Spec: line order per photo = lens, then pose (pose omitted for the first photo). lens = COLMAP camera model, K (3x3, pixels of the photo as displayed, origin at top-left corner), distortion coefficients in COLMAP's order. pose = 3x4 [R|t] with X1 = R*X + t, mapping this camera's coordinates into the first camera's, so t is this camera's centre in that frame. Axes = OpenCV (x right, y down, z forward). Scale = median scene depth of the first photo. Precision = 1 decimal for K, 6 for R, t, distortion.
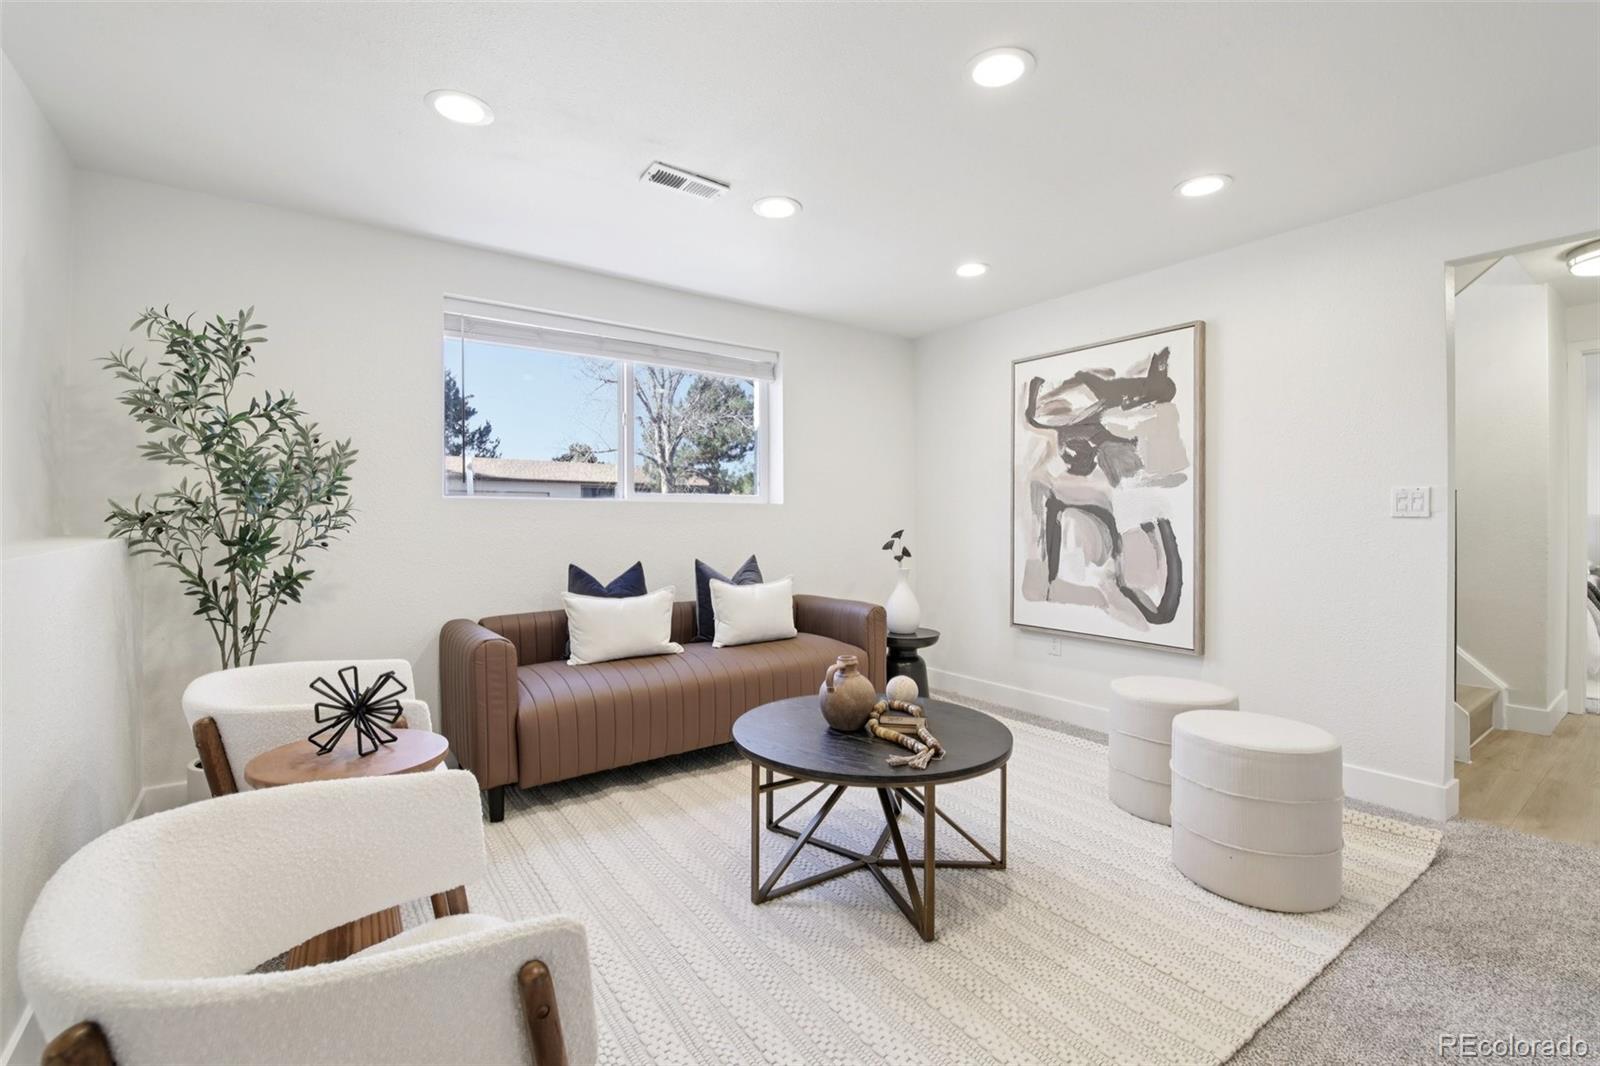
lens RADIAL K [[695.4, 0, 784.9], [0, 695.4, 525.9], [0, 0, 1]] dist [0.001738, -0.008565]
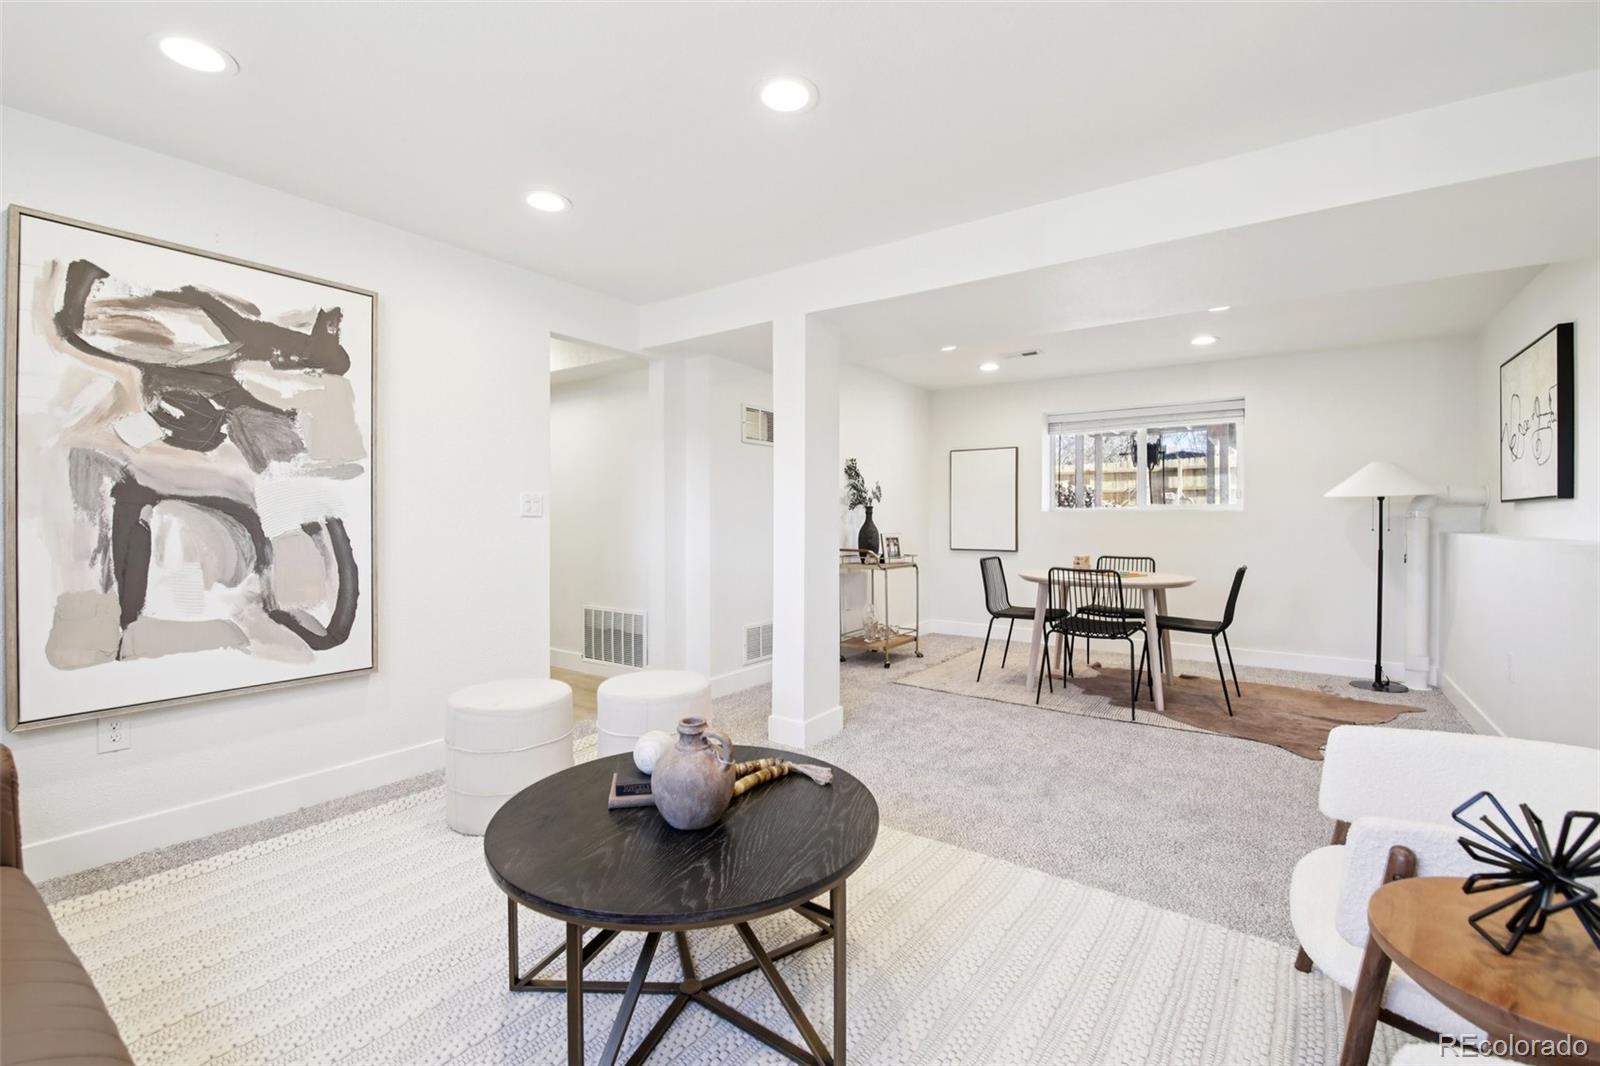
lens RADIAL K [[695.4, 0, 796.6], [0, 695.4, 533.2], [0, 0, 1]] dist [0.001738, -0.008565]
pose [[-0.321410, -0.017702, 0.946775, -0.367316], [0.013274, 0.999643, 0.023197, -0.003380], [-0.946847, 0.020024, -0.321061, 0.694325]]
